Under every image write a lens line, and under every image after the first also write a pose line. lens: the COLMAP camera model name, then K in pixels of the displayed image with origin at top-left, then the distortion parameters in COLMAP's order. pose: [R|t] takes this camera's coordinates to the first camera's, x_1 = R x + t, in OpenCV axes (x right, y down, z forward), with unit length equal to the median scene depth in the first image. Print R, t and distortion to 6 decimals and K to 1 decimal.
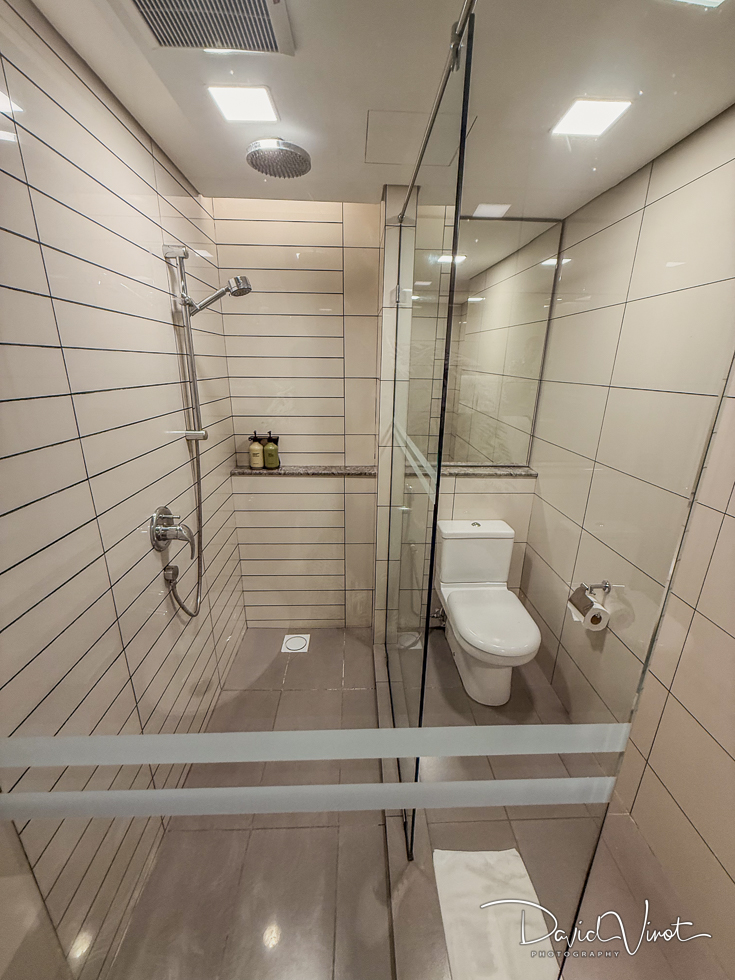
lens RADIAL K [[396.4, 0, 367.3], [0, 396.4, 486.8], [0, 0, 1]] dist [0.011519, 0.000100]
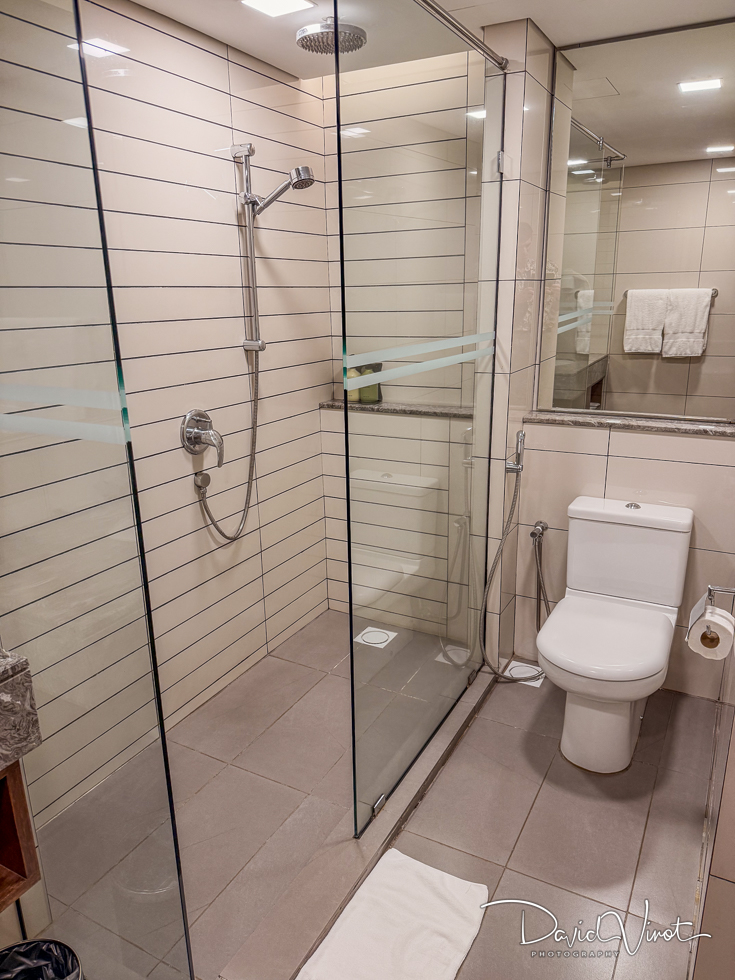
lens RADIAL K [[688.9, 0, 370.6], [0, 688.9, 494.3], [0, 0, 1]] dist [0.028367, -0.030354]
pose [[0.860213, 0.115671, -0.496642, 0.617573], [-0.127520, 0.991784, 0.010121, 0.158979], [0.493732, 0.054626, 0.867896, -0.227784]]
